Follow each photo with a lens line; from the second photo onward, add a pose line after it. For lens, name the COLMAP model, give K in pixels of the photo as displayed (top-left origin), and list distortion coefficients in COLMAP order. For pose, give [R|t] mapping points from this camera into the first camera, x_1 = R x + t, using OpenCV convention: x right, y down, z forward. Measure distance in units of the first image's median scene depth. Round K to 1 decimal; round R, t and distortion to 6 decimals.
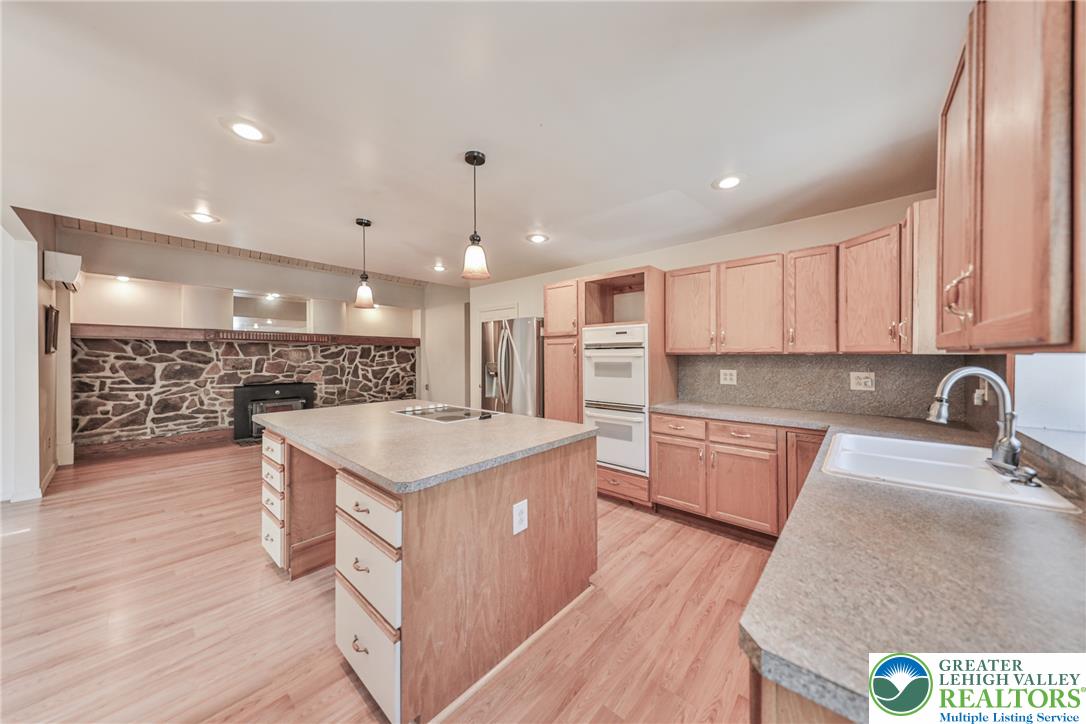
lens RADIAL K [[357.5, 0, 543.5], [0, 357.5, 358.2], [0, 0, 1]] dist [0.000416, -0.000406]
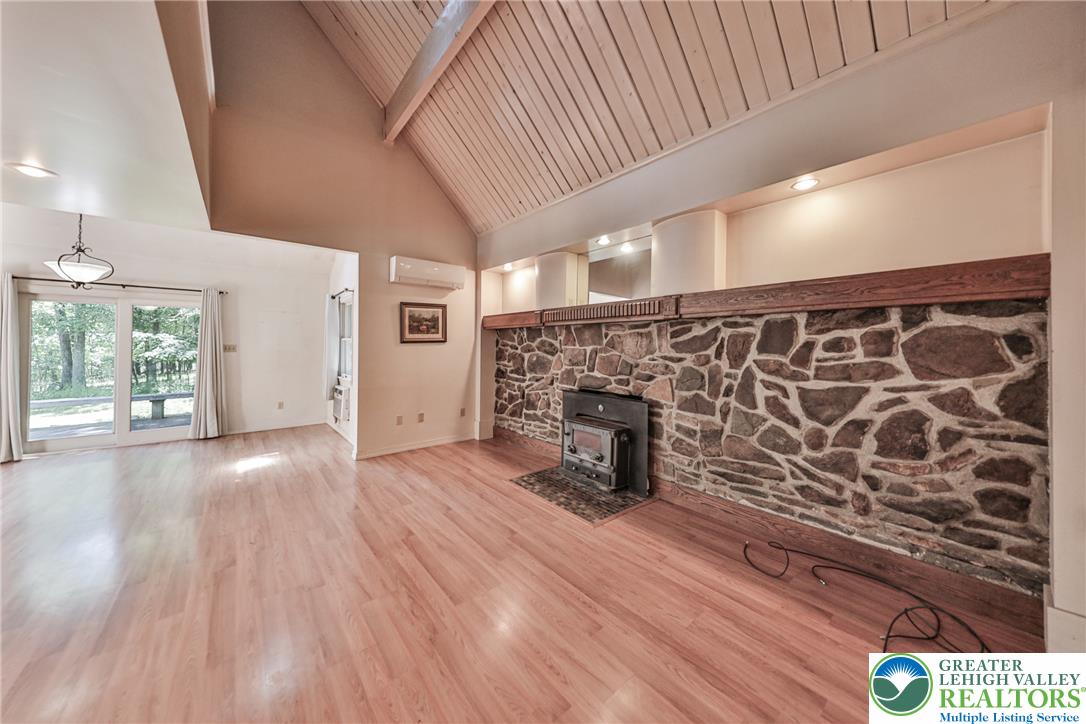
lens RADIAL K [[364.7, 0, 545.3], [0, 364.7, 341.1], [0, 0, 1]] dist [-0.000743, -0.000210]
pose [[-0.144527, -0.013784, -0.989405, -0.147327], [-0.010722, 0.999866, -0.012363, -0.004643], [0.989443, 0.008822, -0.144656, 0.987506]]
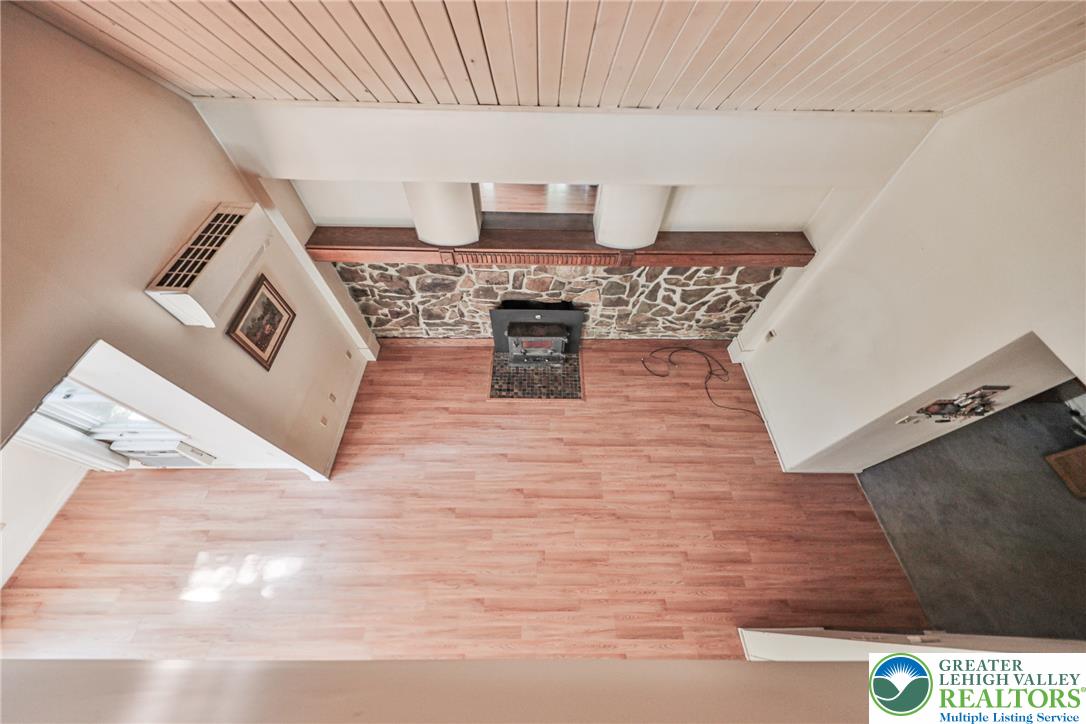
lens RADIAL K [[357.5, 0, 543.5], [0, 357.5, 358.2], [0, 0, 1]] dist [0.000416, -0.000406]
pose [[0.666564, 0.614676, -0.421741, -0.394704], [-0.019072, 0.579632, 0.814655, -0.417212], [0.745204, -0.534976, 0.398085, 0.685137]]
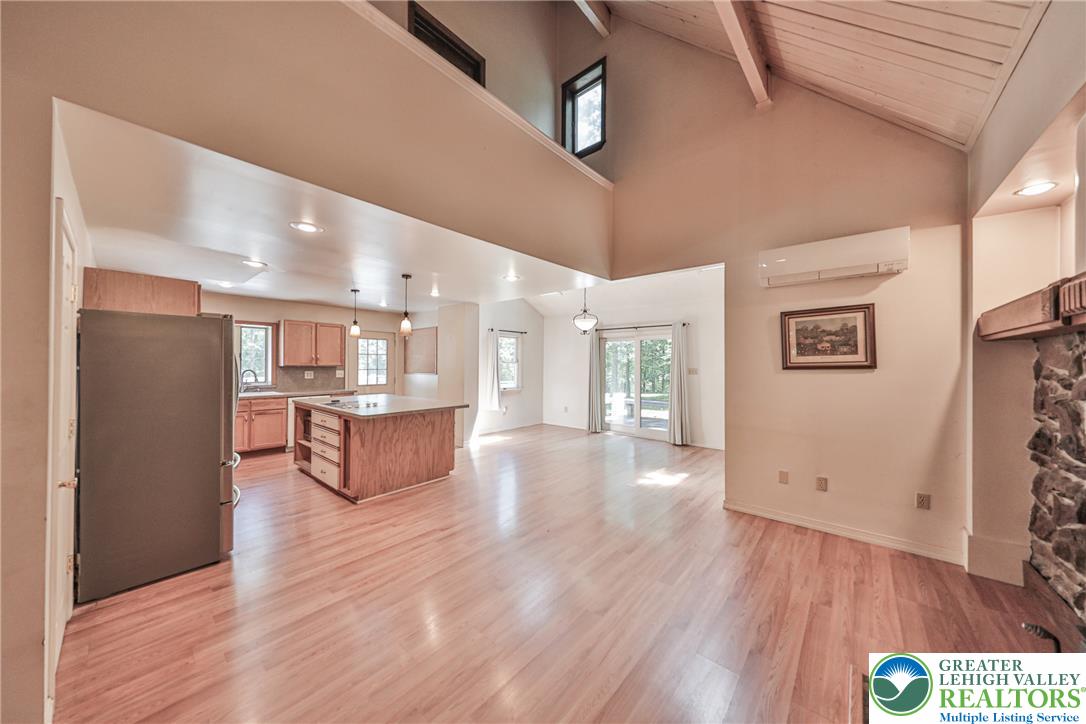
lens RADIAL K [[357.5, 0, 543.5], [0, 357.5, 358.2], [0, 0, 1]] dist [0.000416, -0.000406]
pose [[-0.999824, -0.004453, -0.018251, -0.478128], [-0.004321, 0.999964, -0.007279, -0.017404], [0.018283, -0.007199, -0.999807, 1.103805]]
